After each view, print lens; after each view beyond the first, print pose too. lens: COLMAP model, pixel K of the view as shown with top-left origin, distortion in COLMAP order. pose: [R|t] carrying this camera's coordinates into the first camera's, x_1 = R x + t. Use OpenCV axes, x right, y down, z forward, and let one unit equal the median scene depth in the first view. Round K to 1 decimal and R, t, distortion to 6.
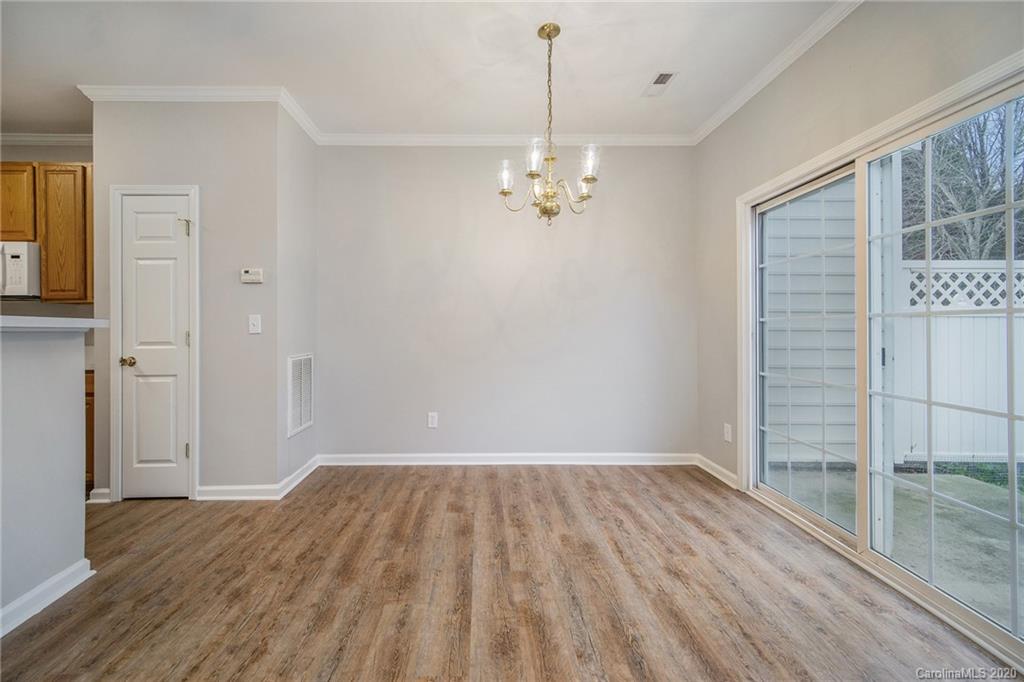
lens RADIAL K [[411.7, 0, 515.1], [0, 411.7, 312.2], [0, 0, 1]] dist [-0.004172, 0.000809]
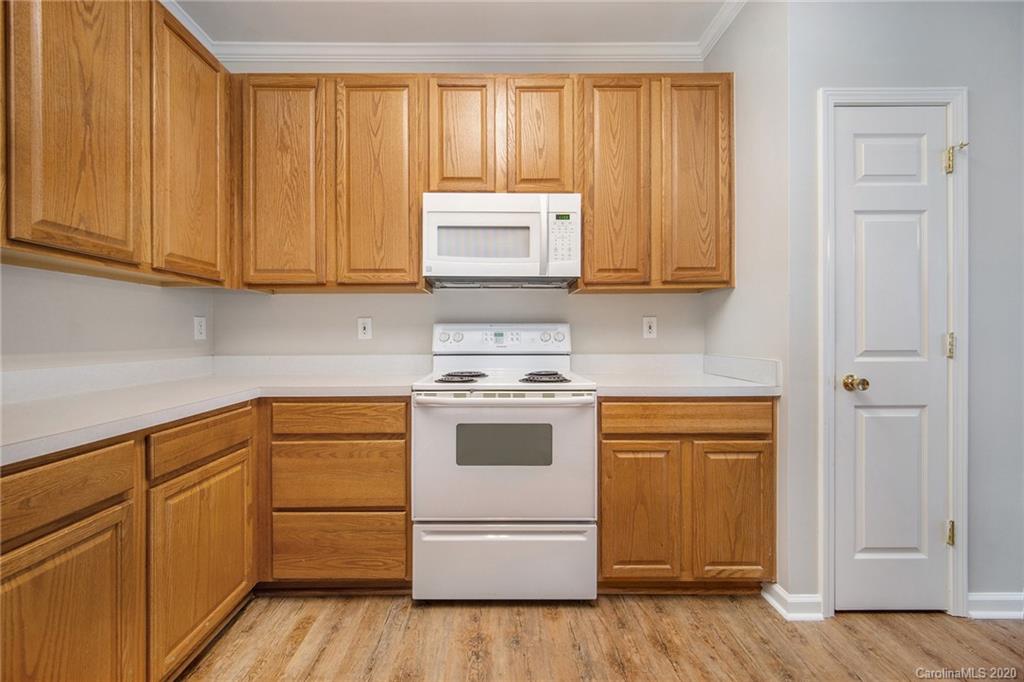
lens RADIAL K [[435.2, 0, 505.7], [0, 435.2, 333.1], [0, 0, 1]] dist [-0.000054, 0.000298]
pose [[0.999038, 0.004431, -0.043624, -1.410855], [-0.003532, 0.999780, 0.020675, 0.036071], [0.043706, -0.020501, 0.998834, 0.347420]]
